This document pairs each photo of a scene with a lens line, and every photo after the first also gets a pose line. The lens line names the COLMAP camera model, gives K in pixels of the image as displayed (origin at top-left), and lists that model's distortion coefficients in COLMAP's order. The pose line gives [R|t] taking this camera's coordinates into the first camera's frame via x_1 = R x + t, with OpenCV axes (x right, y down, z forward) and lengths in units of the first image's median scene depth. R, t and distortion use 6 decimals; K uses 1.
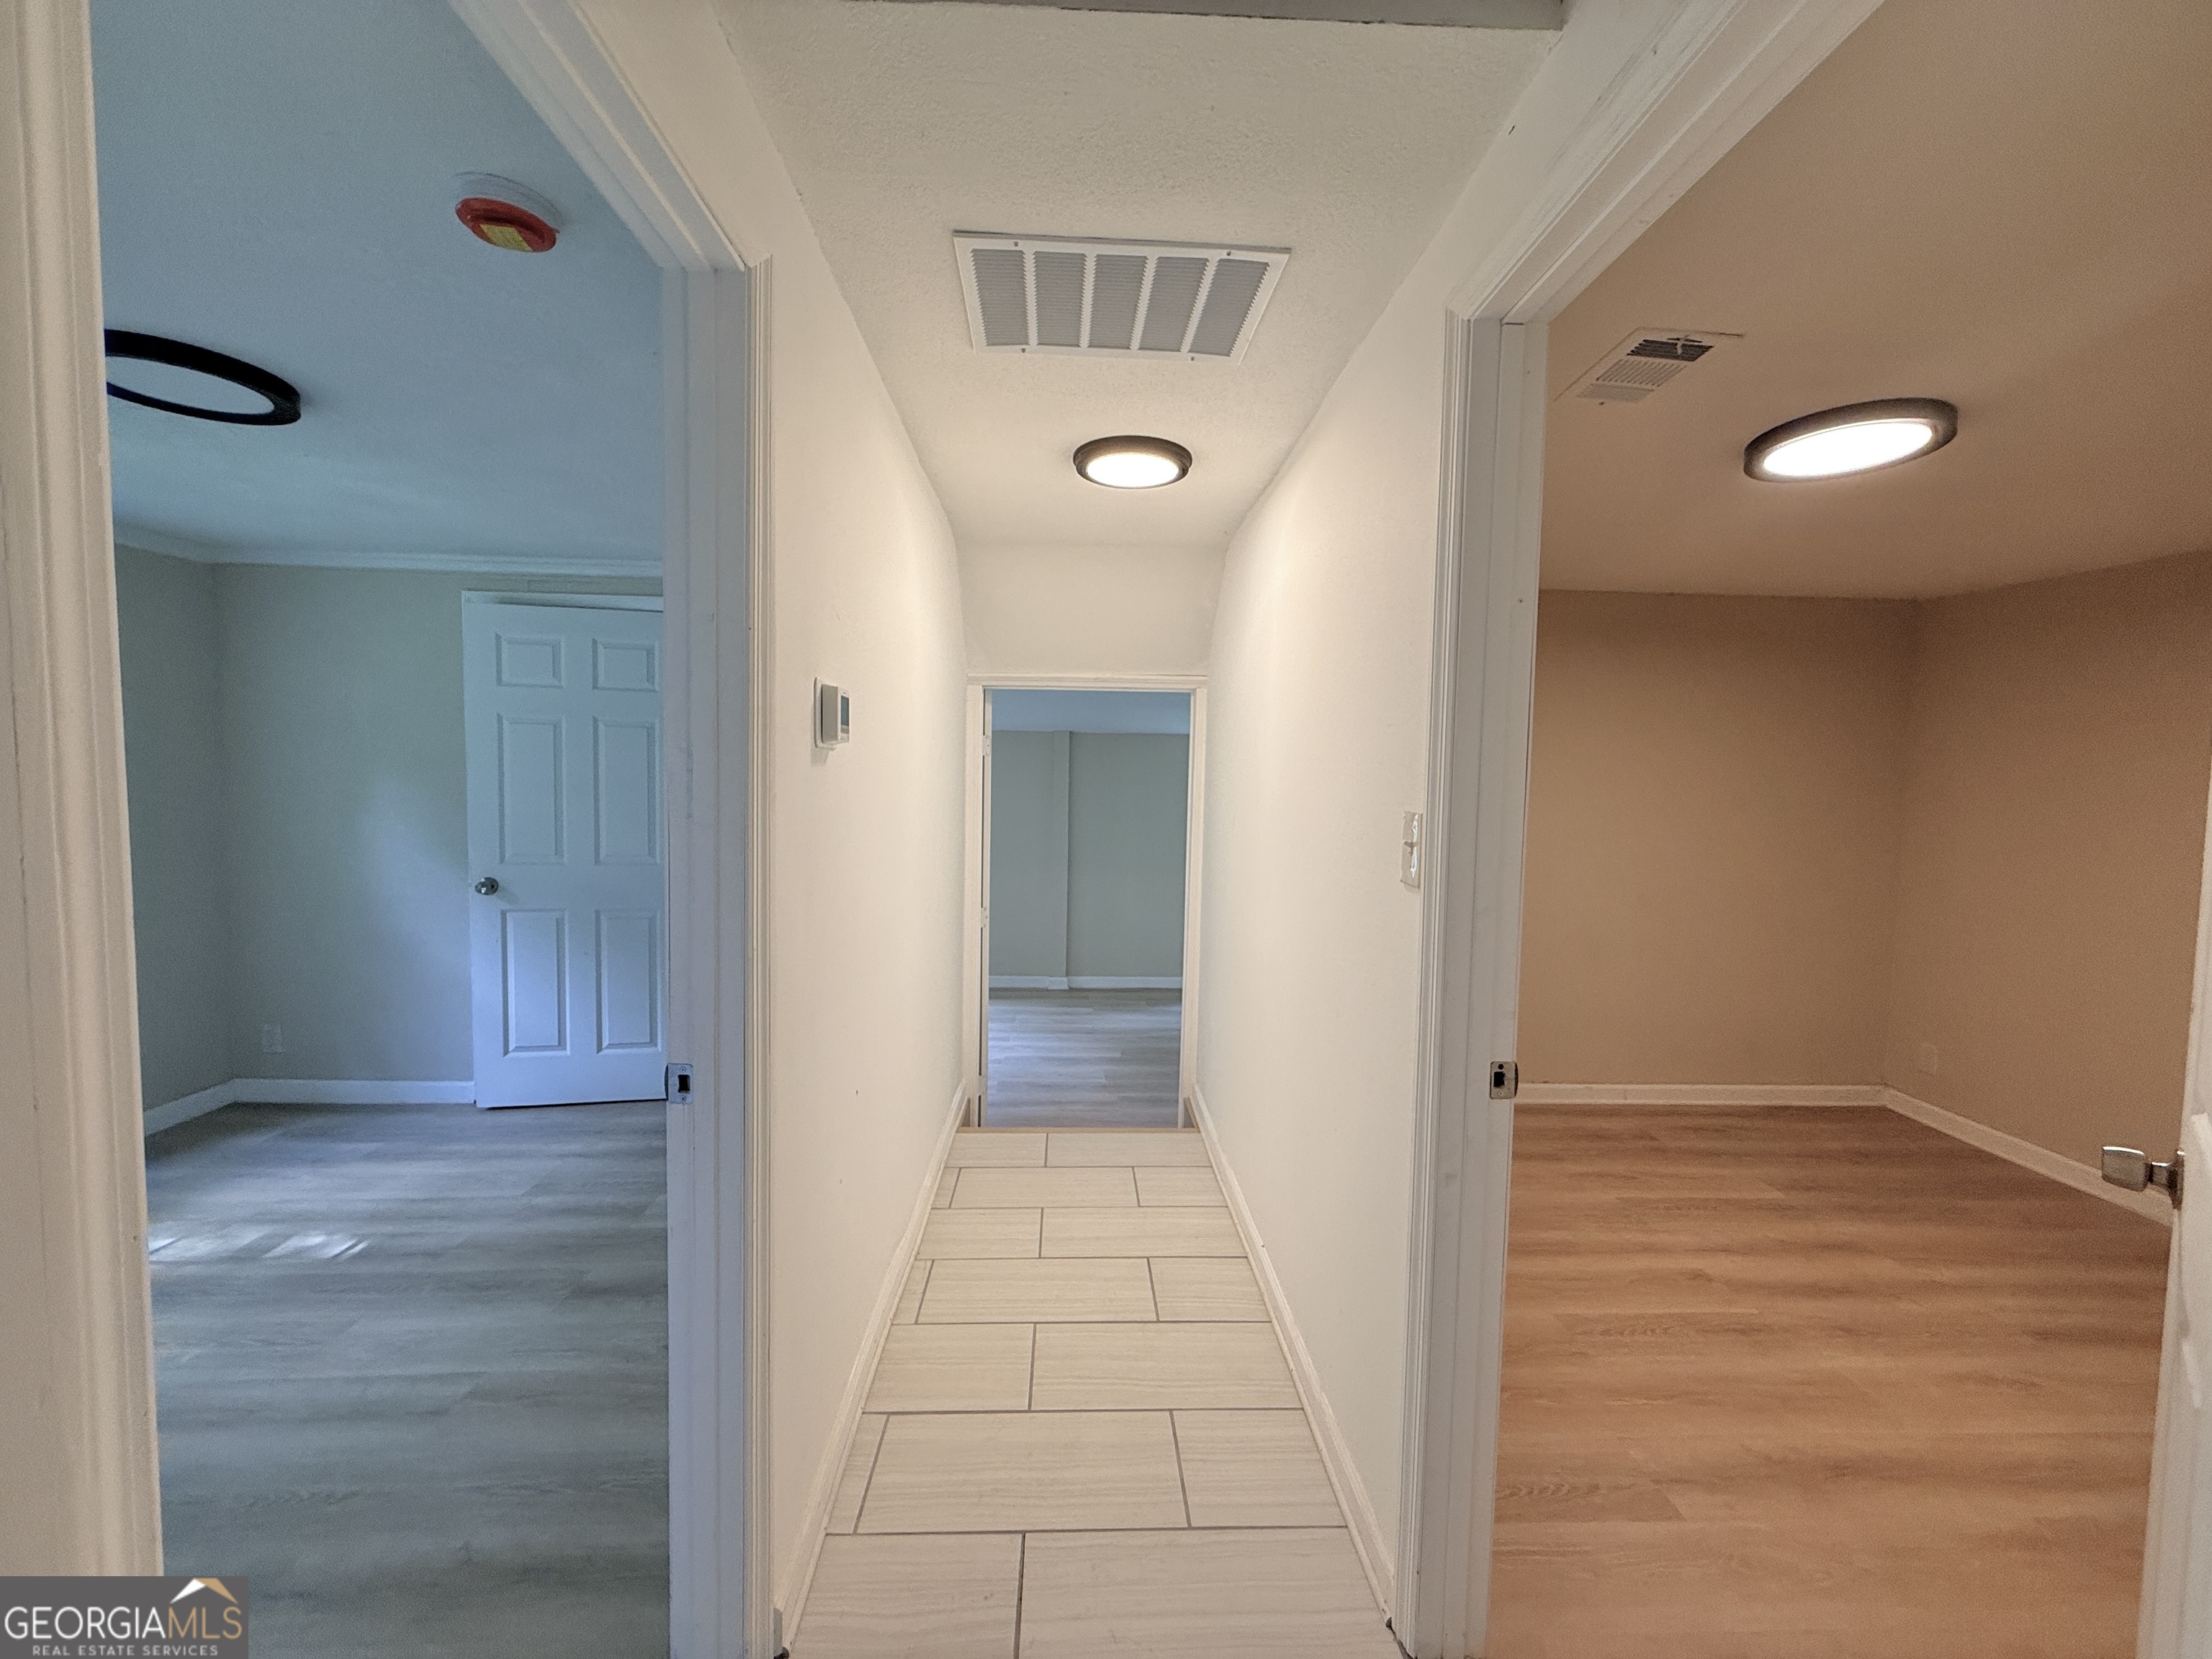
lens RADIAL K [[879.3, 0, 1101.7], [0, 879.3, 826.2], [0, 0, 1]] dist [0.000214, 0.000228]
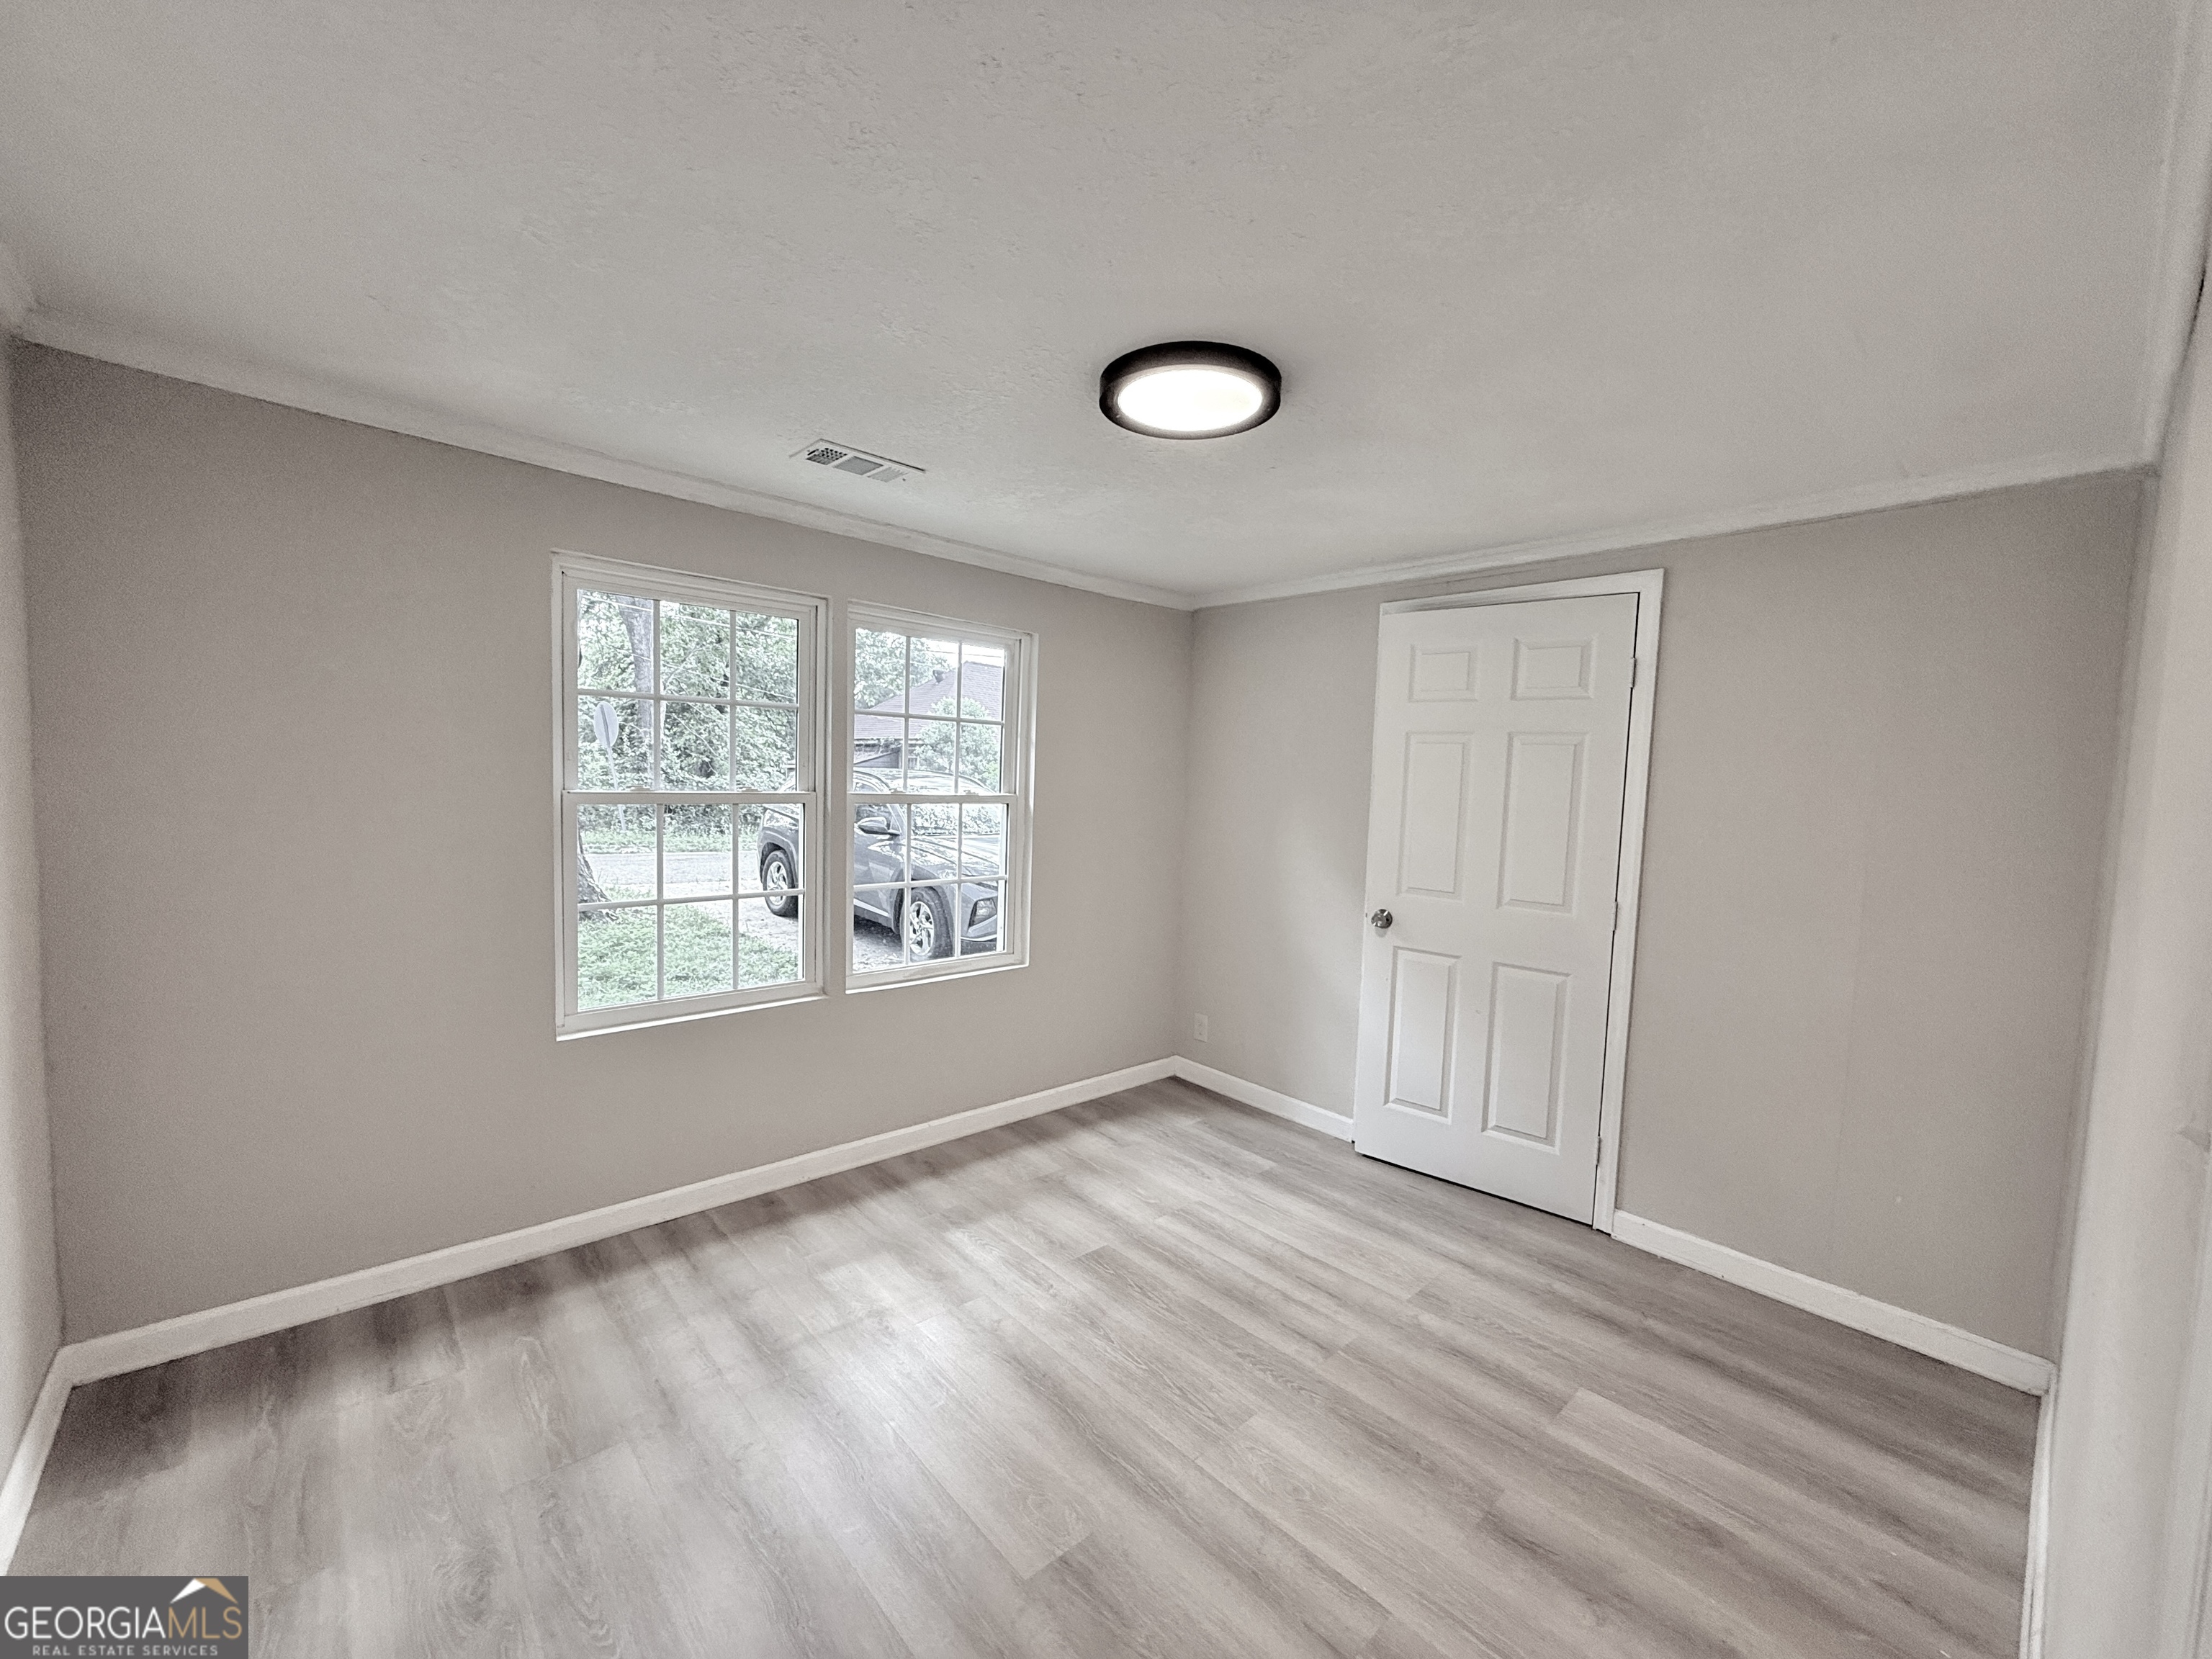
lens RADIAL K [[879.3, 0, 1104.2], [0, 879.3, 832.6], [0, 0, 1]] dist [0.000214, 0.000228]
pose [[0.641861, 0.054908, -0.764853, -0.202089], [-0.067037, 0.997632, 0.015361, -0.018885], [0.763885, 0.041414, 0.644022, 0.193934]]
